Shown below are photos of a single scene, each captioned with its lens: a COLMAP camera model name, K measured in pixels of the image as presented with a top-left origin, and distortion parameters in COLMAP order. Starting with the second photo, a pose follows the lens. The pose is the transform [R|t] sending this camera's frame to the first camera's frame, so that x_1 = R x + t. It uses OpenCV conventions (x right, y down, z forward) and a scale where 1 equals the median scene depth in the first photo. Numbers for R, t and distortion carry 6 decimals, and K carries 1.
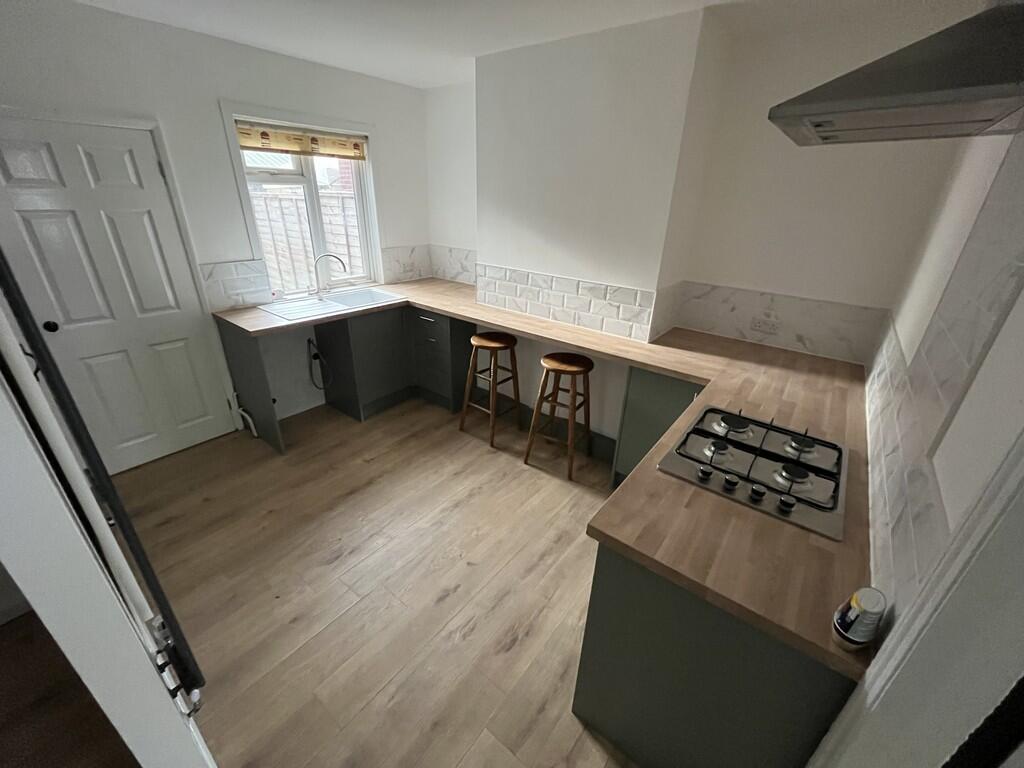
lens RADIAL K [[411.3, 0, 516.1], [0, 411.3, 384.0], [0, 0, 1]] dist [-0.000351, -0.000013]
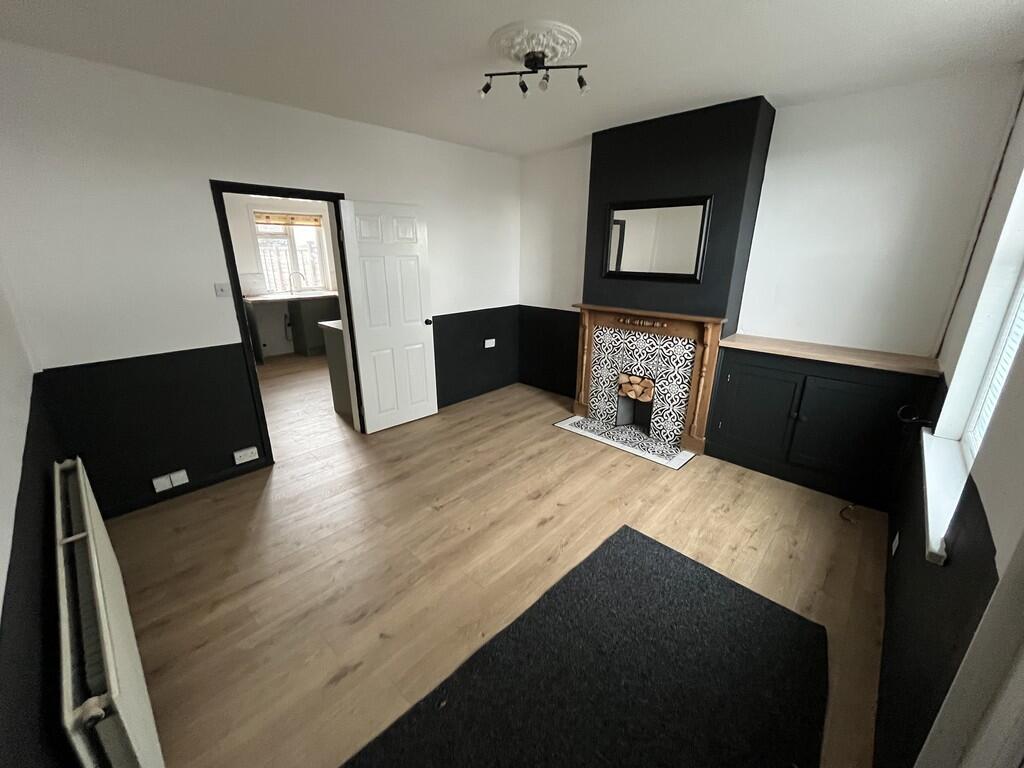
lens RADIAL K [[411.3, 0, 507.9], [0, 411.3, 381.8], [0, 0, 1]] dist [-0.000351, -0.000013]
pose [[0.995121, 0.006868, -0.098419, 0.786565], [-0.019484, 0.991608, -0.127801, 0.463492], [0.096715, 0.129095, 0.986905, -0.828201]]
